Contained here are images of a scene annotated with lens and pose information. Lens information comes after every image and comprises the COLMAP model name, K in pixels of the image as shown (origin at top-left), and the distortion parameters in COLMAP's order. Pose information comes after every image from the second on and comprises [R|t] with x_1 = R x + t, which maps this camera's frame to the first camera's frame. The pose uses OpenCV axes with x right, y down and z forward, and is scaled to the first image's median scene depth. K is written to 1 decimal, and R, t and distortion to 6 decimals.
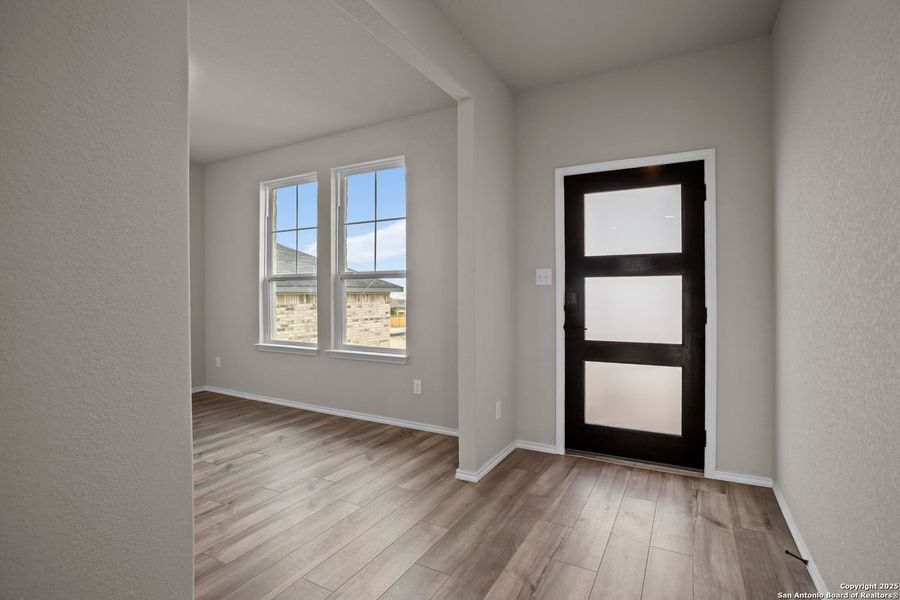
lens RADIAL K [[465.3, 0, 450.0], [0, 465.3, 300.0], [0, 0, 1]] dist [0.000548, 0.000088]
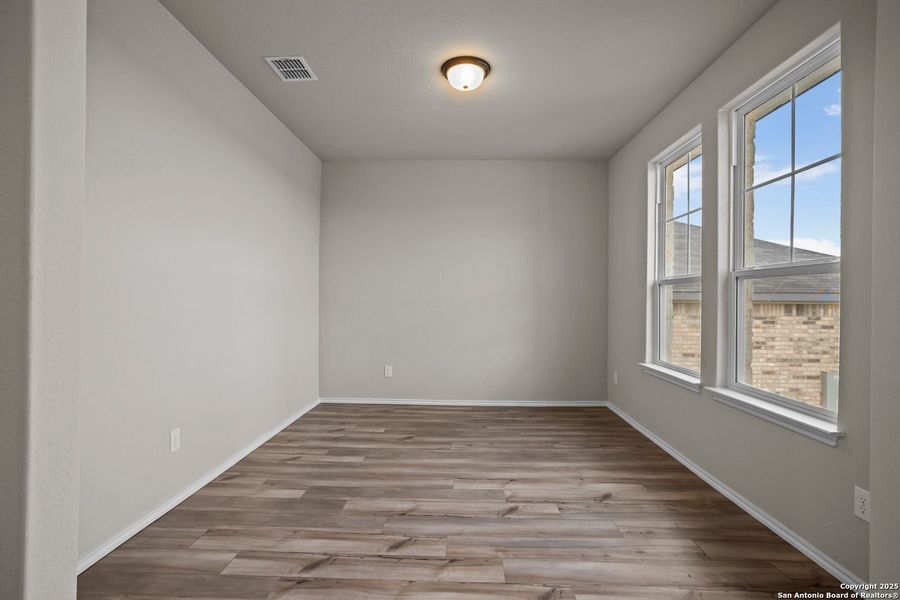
lens RADIAL K [[441.6, 0, 450.0], [0, 441.6, 300.0], [0, 0, 1]] dist [0.000835, 0.000416]
pose [[0.479412, 0.012675, -0.877498, 0.106437], [-0.026891, 0.999638, -0.000253, -0.006713], [0.877178, 0.023718, 0.479580, 0.366729]]
